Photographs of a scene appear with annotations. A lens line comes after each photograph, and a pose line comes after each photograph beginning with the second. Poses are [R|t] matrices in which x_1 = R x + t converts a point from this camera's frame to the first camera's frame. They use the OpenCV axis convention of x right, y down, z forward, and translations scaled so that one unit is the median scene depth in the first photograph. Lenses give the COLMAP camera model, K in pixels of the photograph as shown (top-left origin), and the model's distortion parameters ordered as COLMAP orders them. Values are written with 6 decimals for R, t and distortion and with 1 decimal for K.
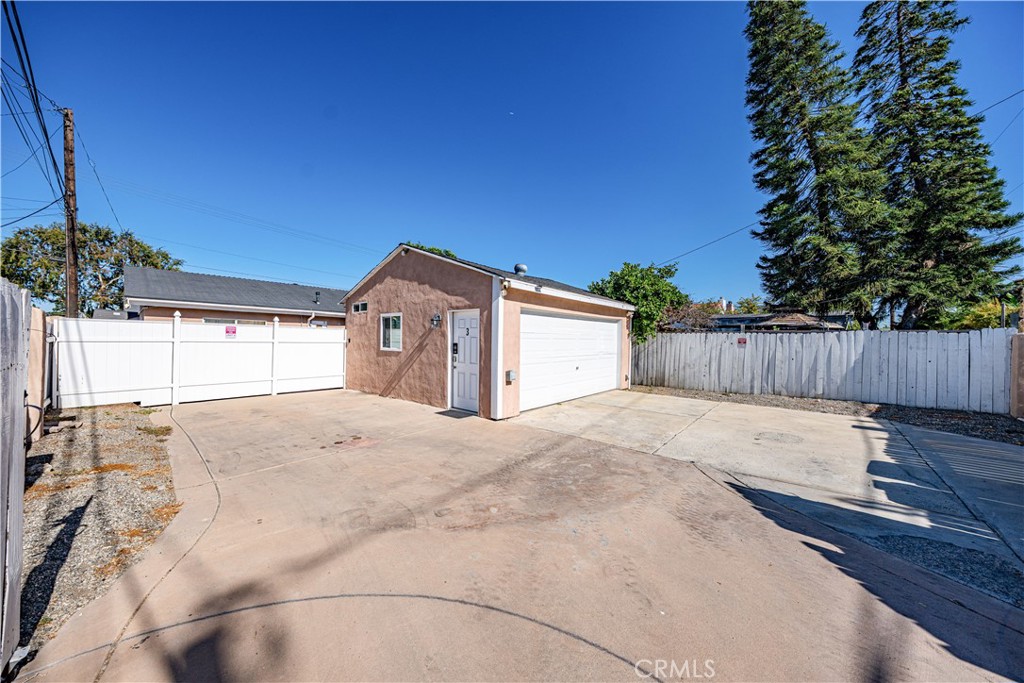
lens RADIAL K [[344.5, 0, 513.2], [0, 344.5, 341.9], [0, 0, 1]] dist [-0.000685, 0.004962]
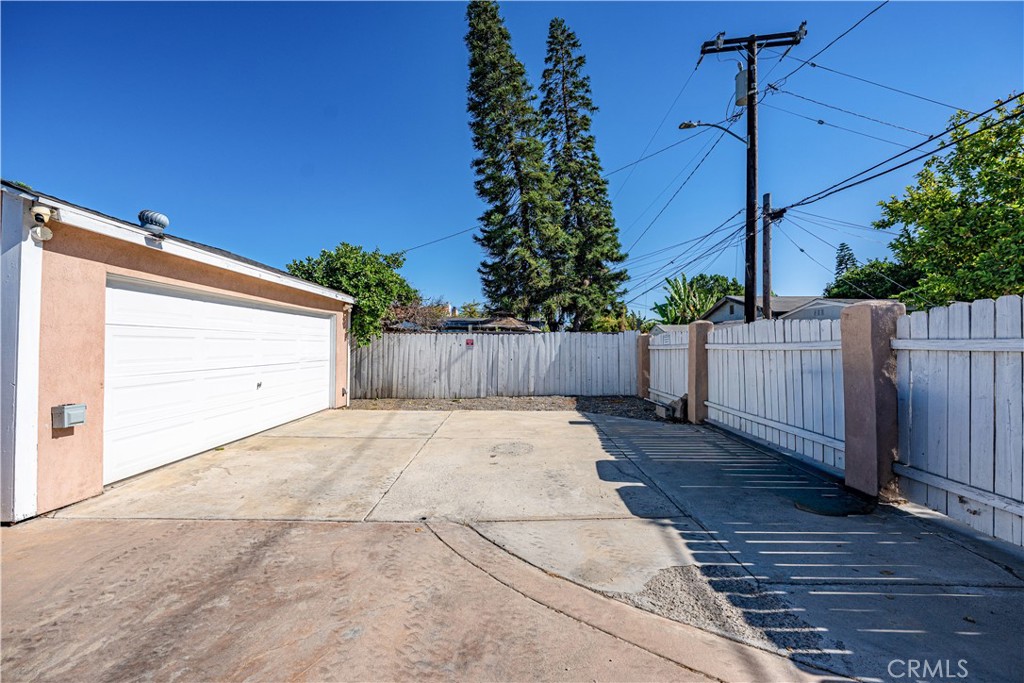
lens RADIAL K [[375.6, 0, 504.7], [0, 375.6, 342.9], [0, 0, 1]] dist [-0.000021, -0.000136]
pose [[0.767953, -0.004303, 0.640492, 0.064598], [0.011031, 0.999918, -0.006509, 0.005551], [-0.640411, 0.012064, 0.767938, 0.123506]]
